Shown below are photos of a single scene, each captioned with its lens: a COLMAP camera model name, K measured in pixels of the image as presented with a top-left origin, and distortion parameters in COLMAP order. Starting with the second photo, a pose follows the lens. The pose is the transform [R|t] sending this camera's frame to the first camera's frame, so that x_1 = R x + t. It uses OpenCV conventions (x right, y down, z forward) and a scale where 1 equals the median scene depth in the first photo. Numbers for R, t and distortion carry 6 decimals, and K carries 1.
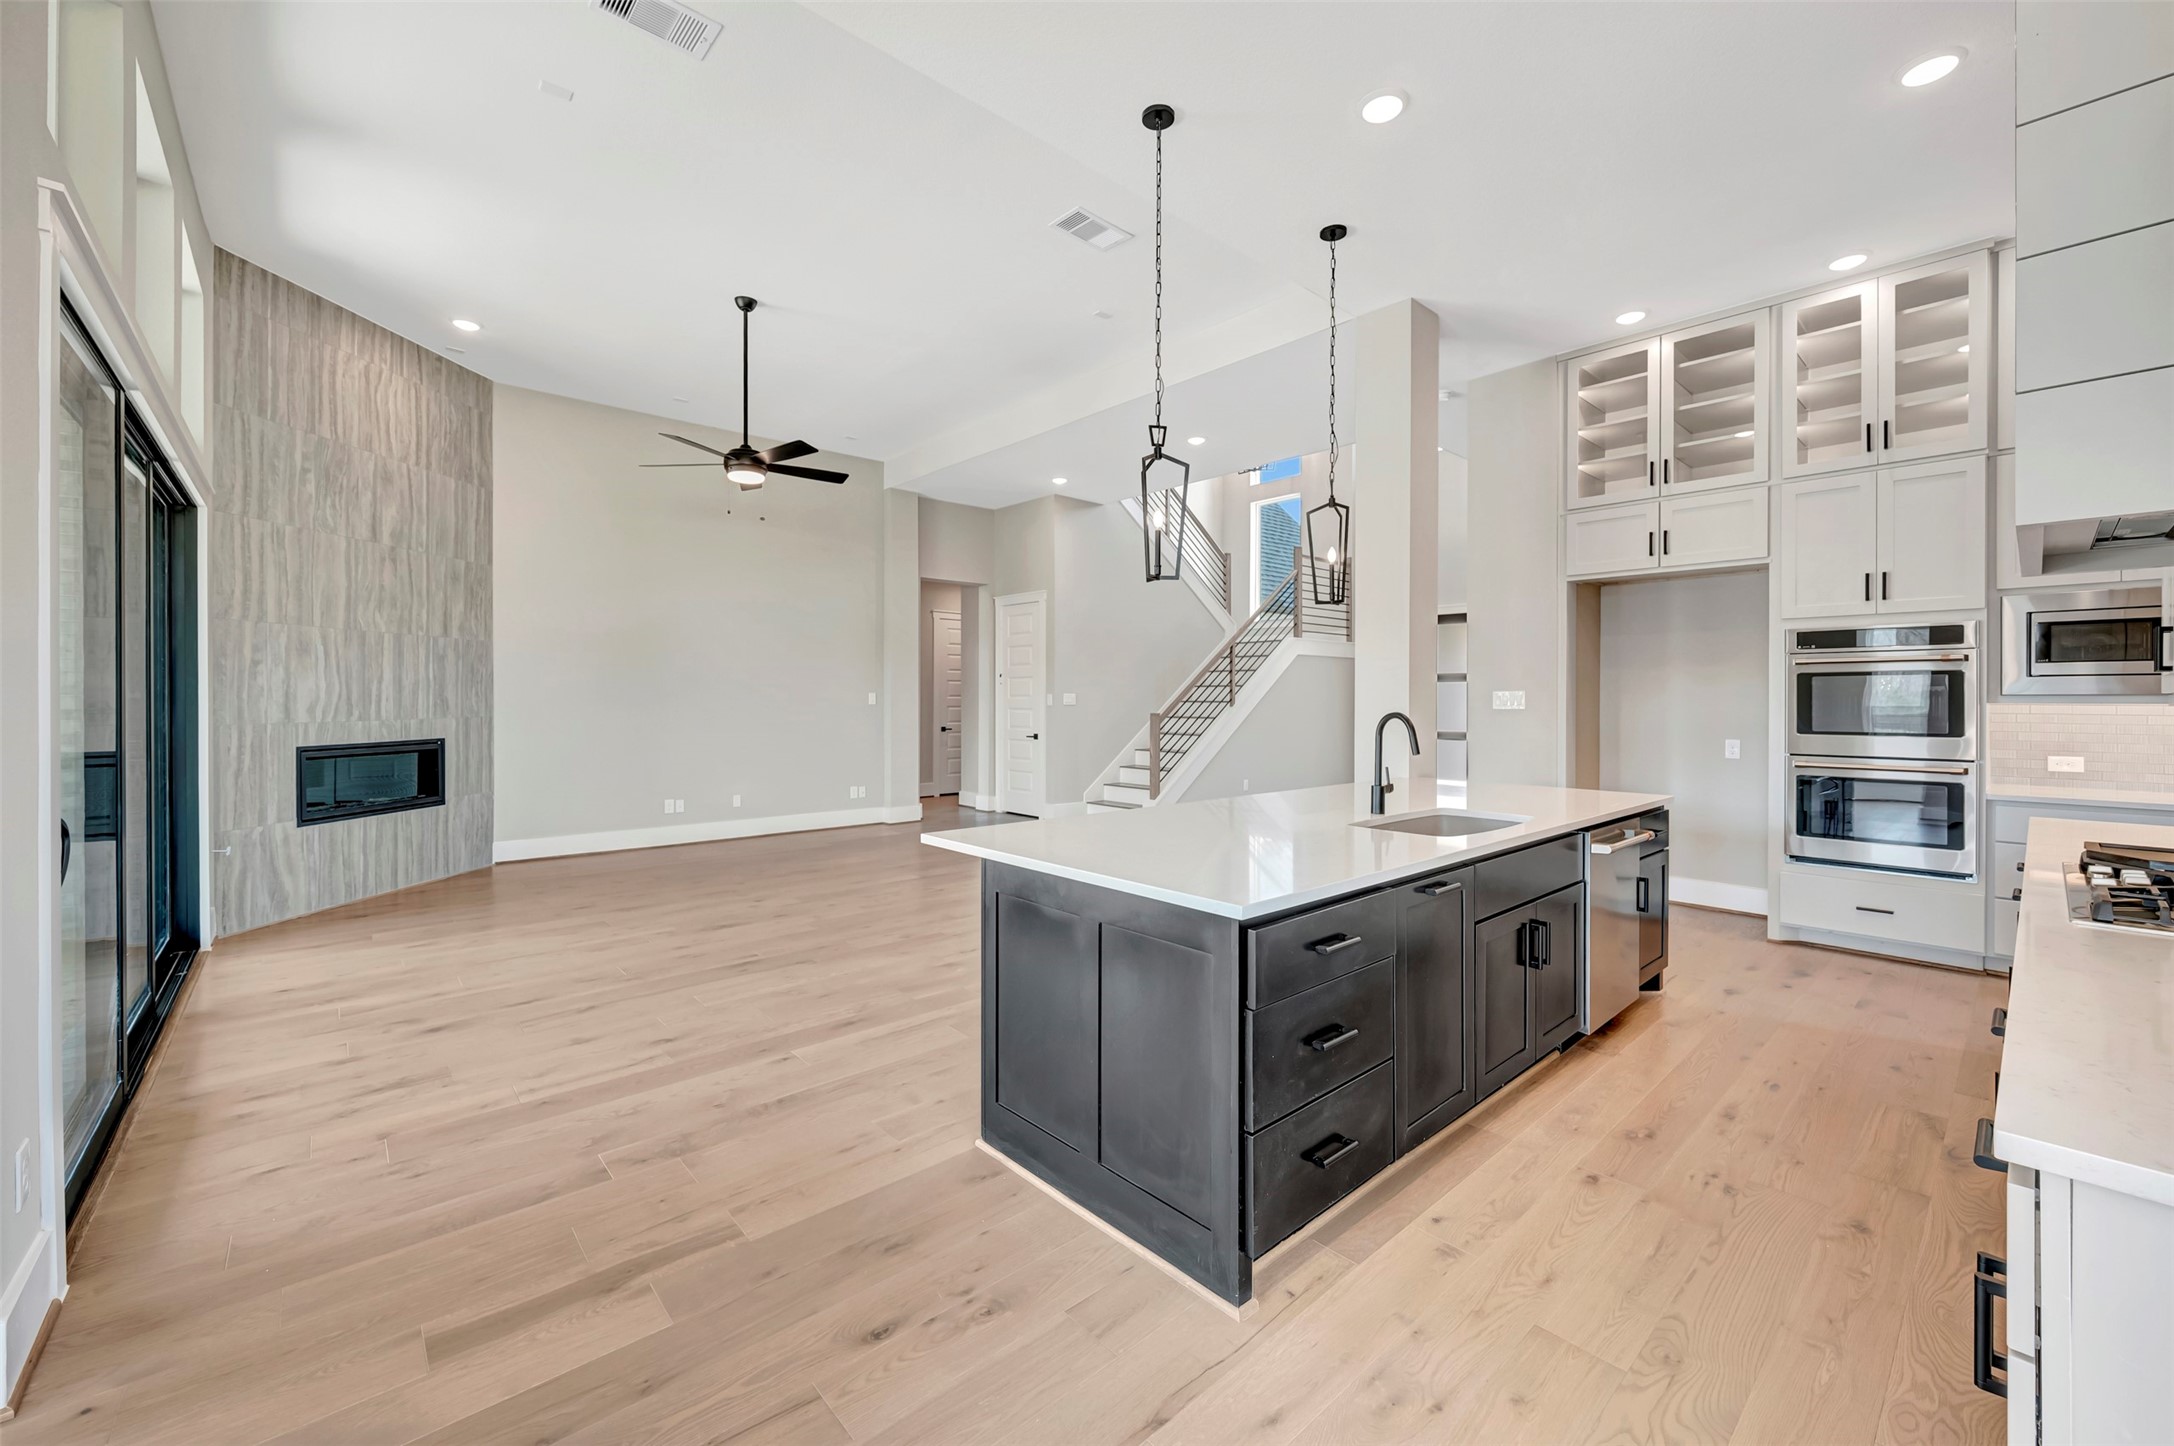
lens RADIAL K [[863.8, 0, 1091.5], [0, 863.8, 705.4], [0, 0, 1]] dist [-0.000368, -0.000634]
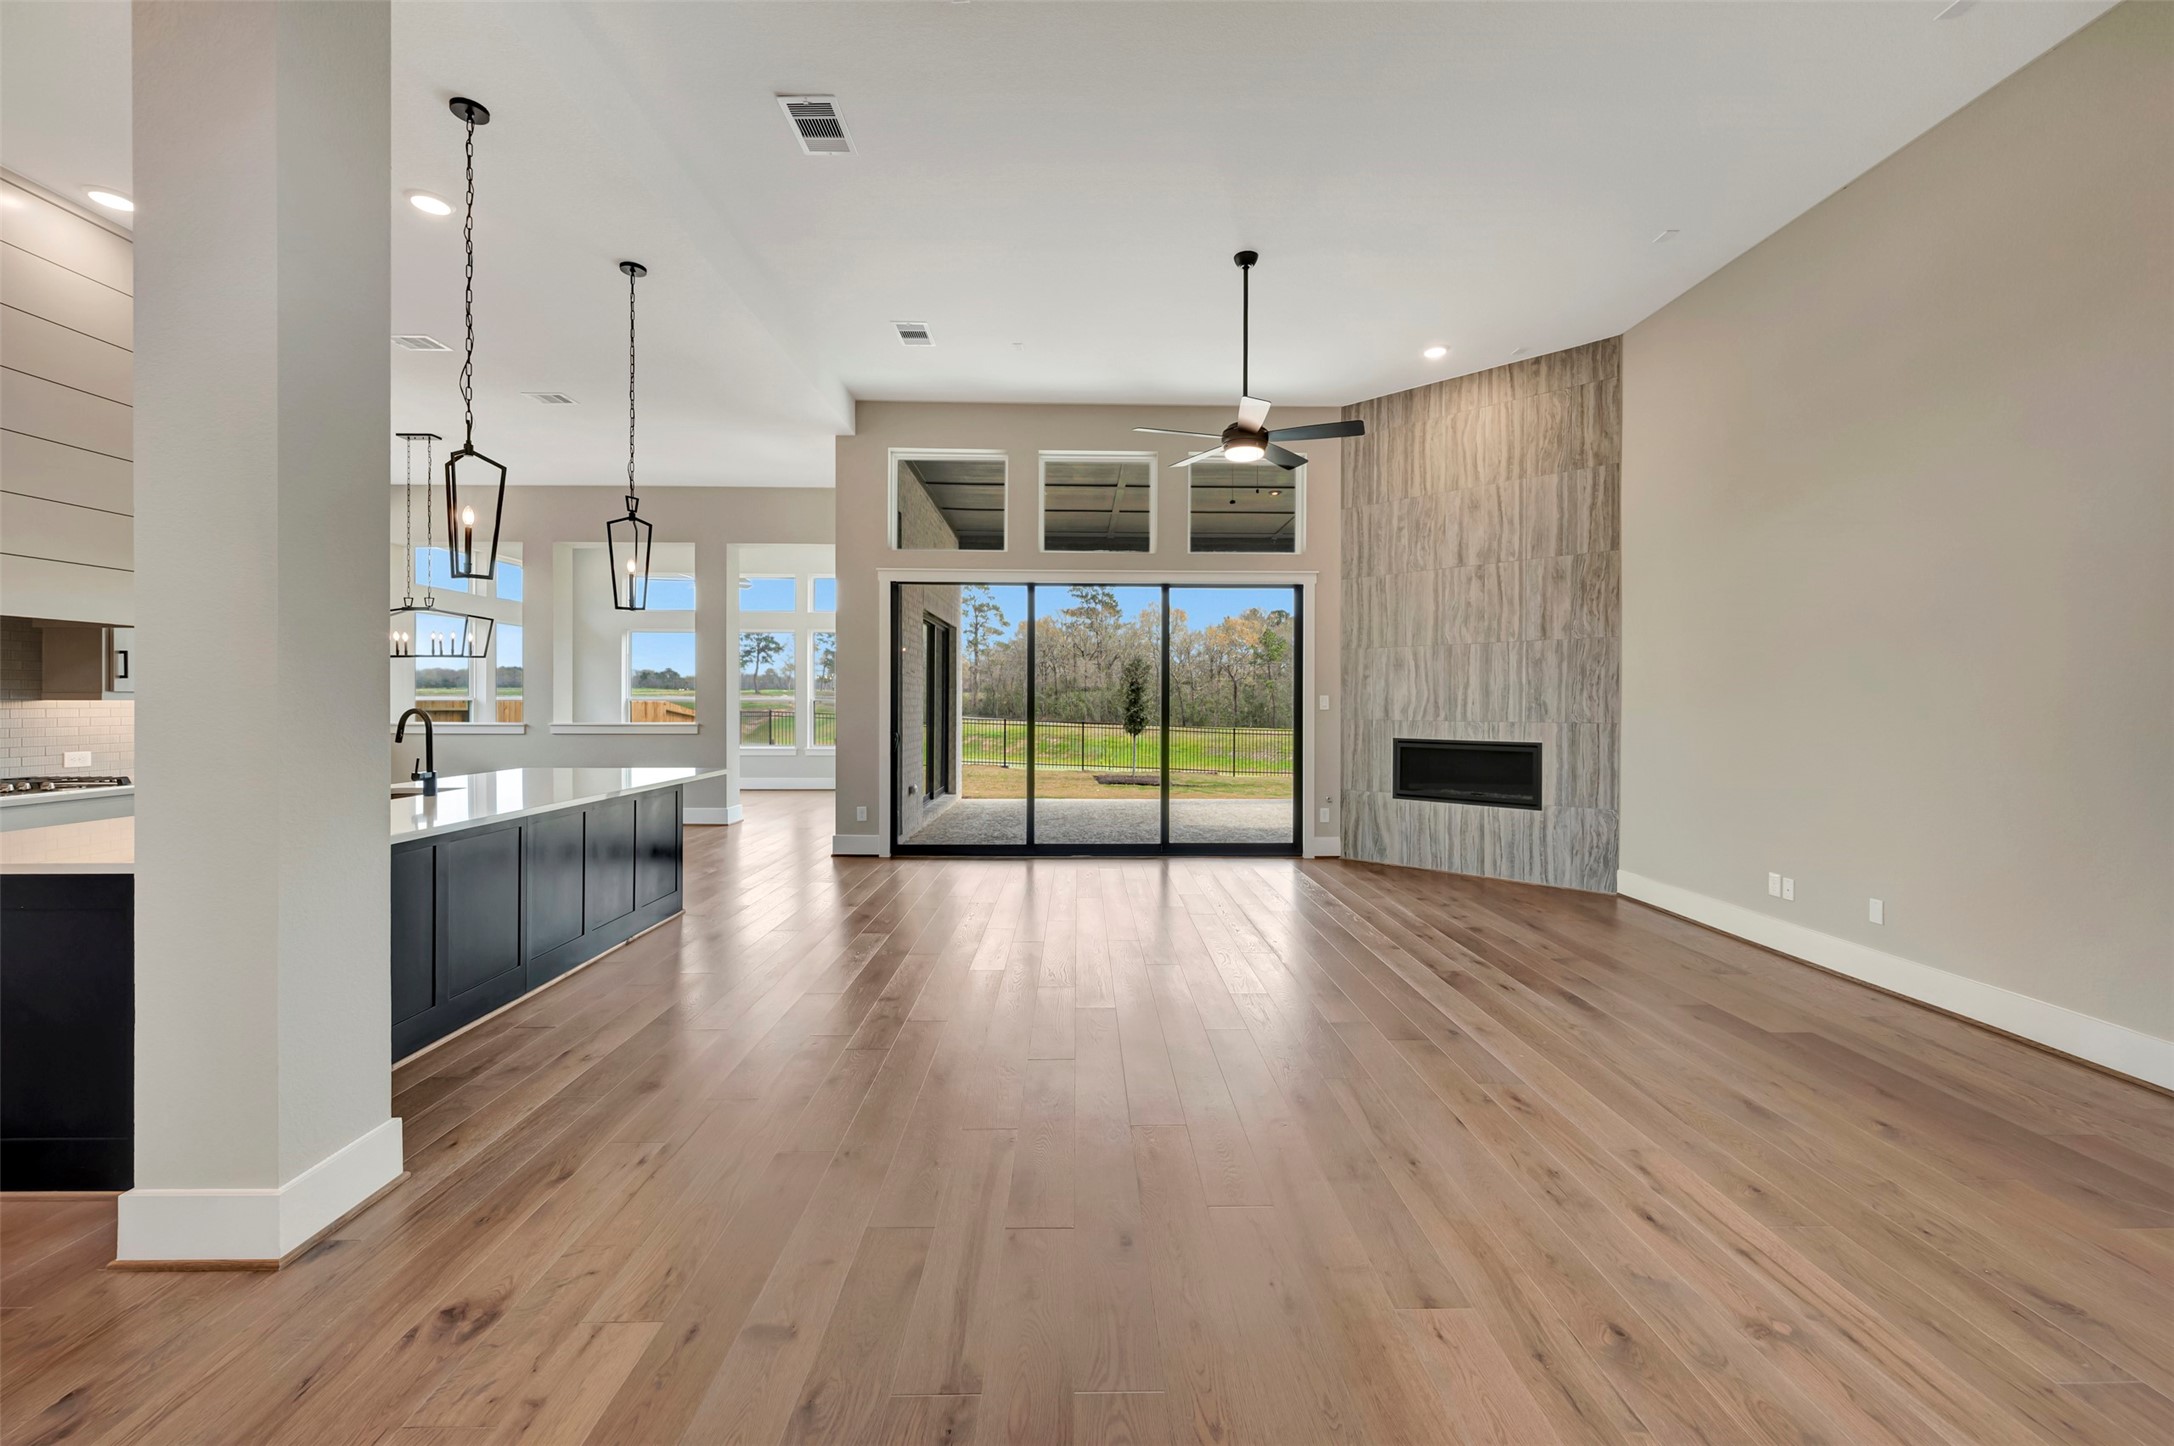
lens RADIAL K [[863.8, 0, 1096.4], [0, 863.8, 702.6], [0, 0, 1]] dist [-0.000368, -0.000634]
pose [[-0.652167, -0.002262, -0.758072, 0.395282], [-0.010340, 0.999929, 0.005912, -0.010244], [0.758005, 0.011694, -0.652144, 1.525471]]
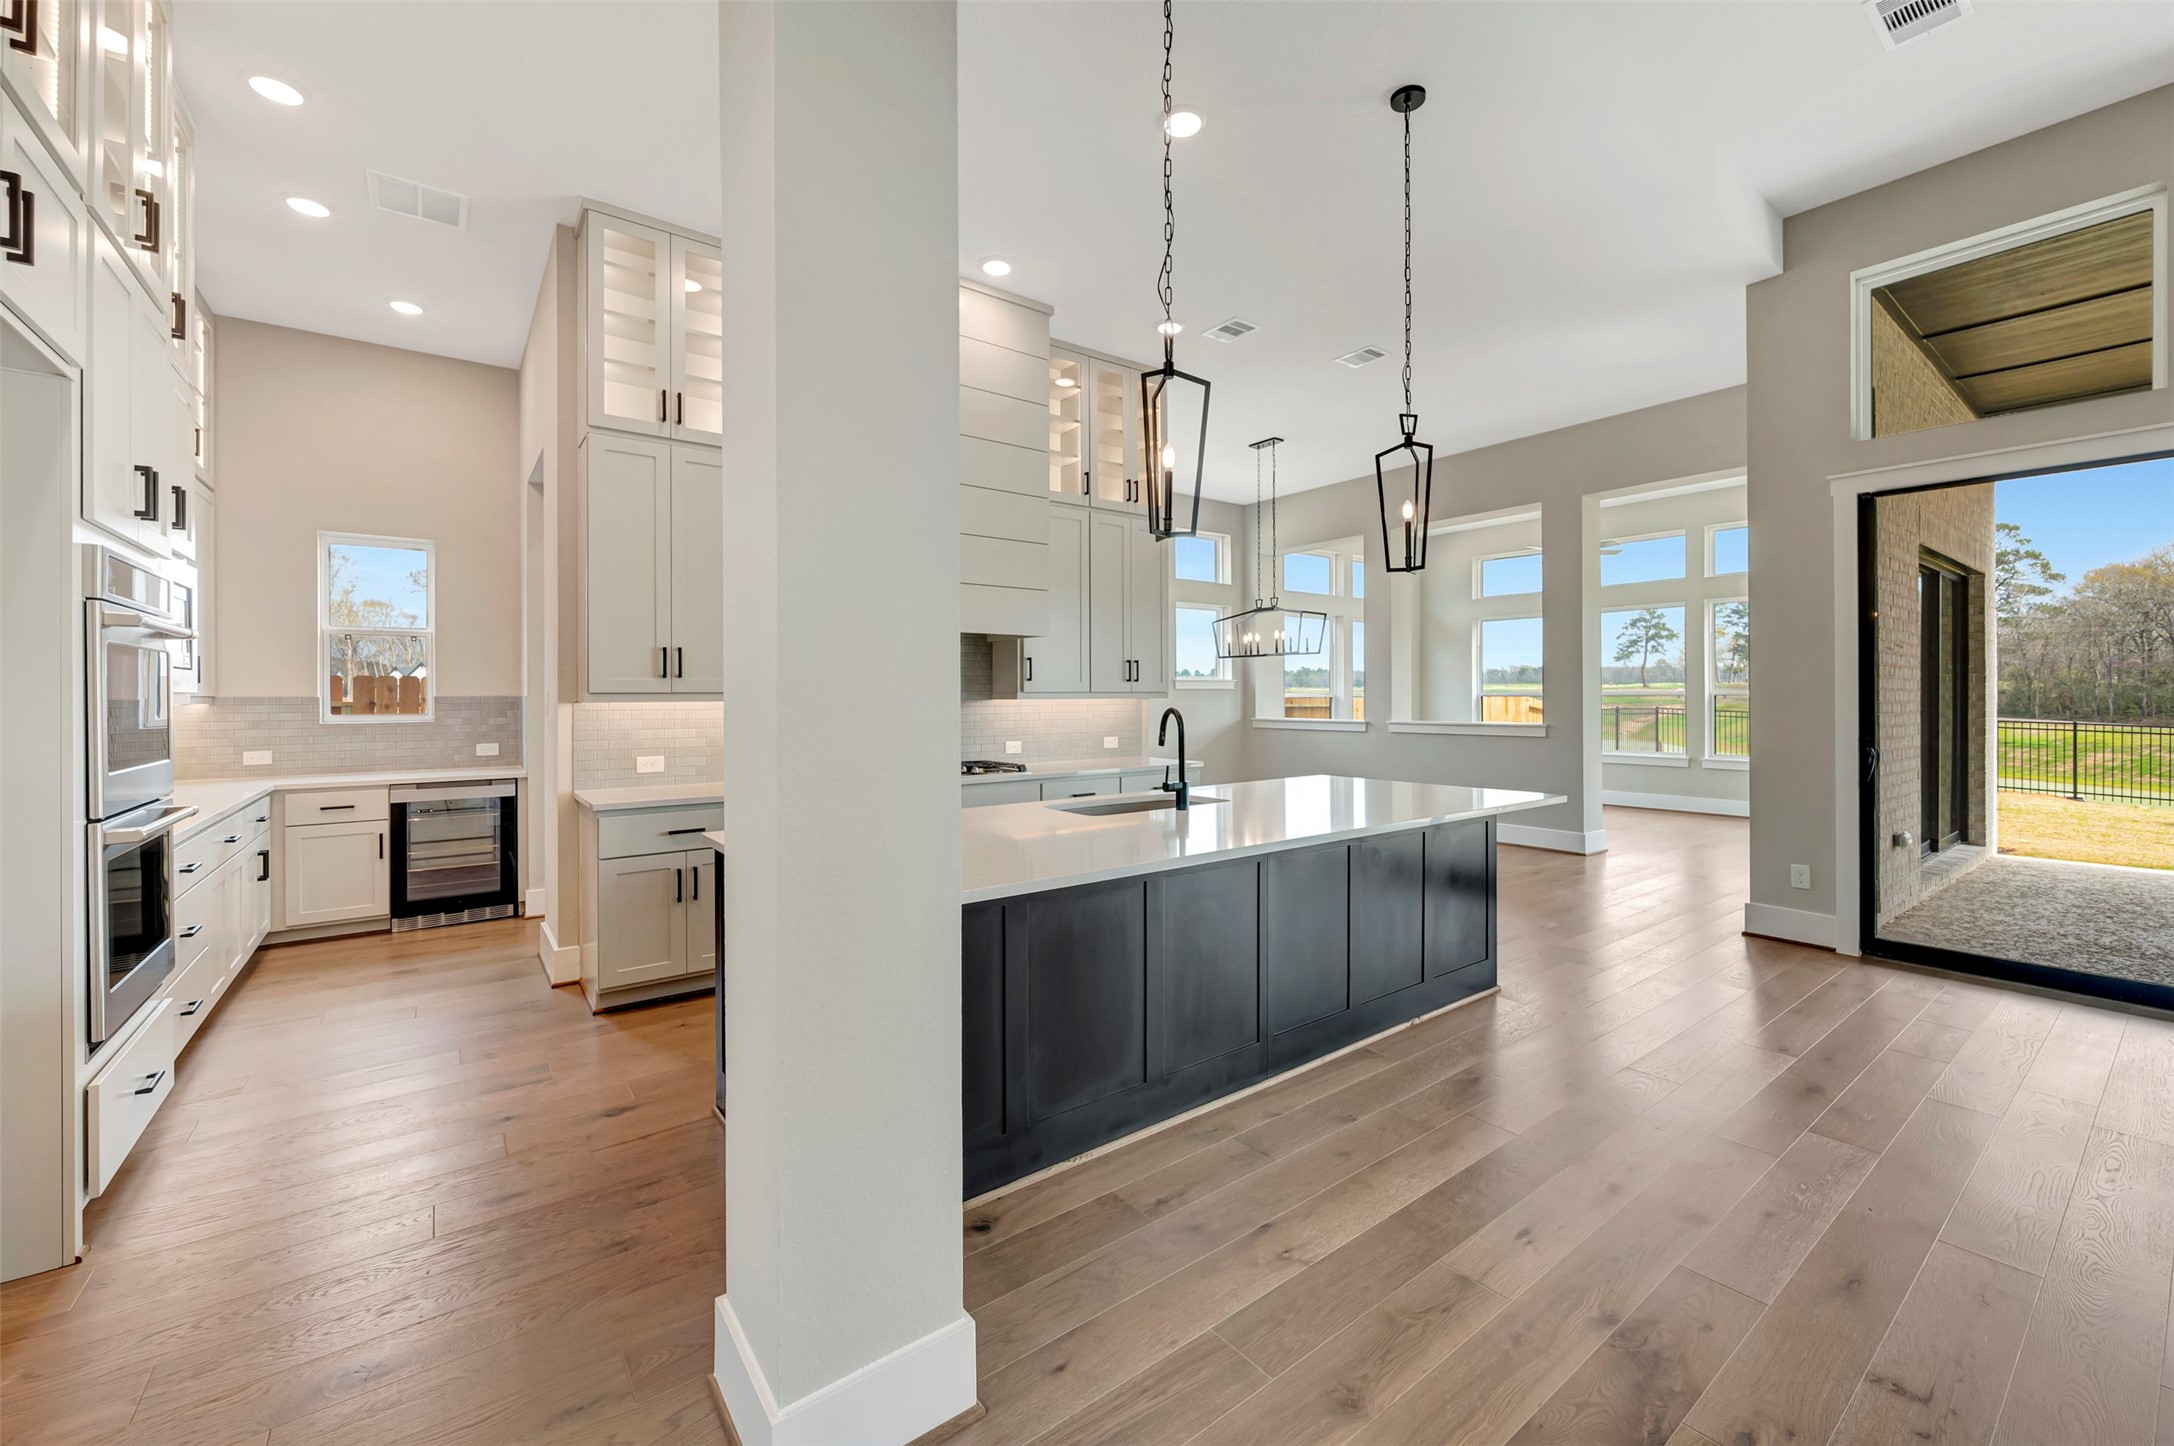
lens RADIAL K [[863.8, 0, 1099.2], [0, 863.8, 700.3], [0, 0, 1]] dist [-0.000368, -0.000634]
pose [[-0.996891, 0.003442, 0.078714, 0.219793], [0.004364, 0.999924, 0.011537, -0.008007], [-0.078669, 0.011845, -0.996830, 1.251555]]
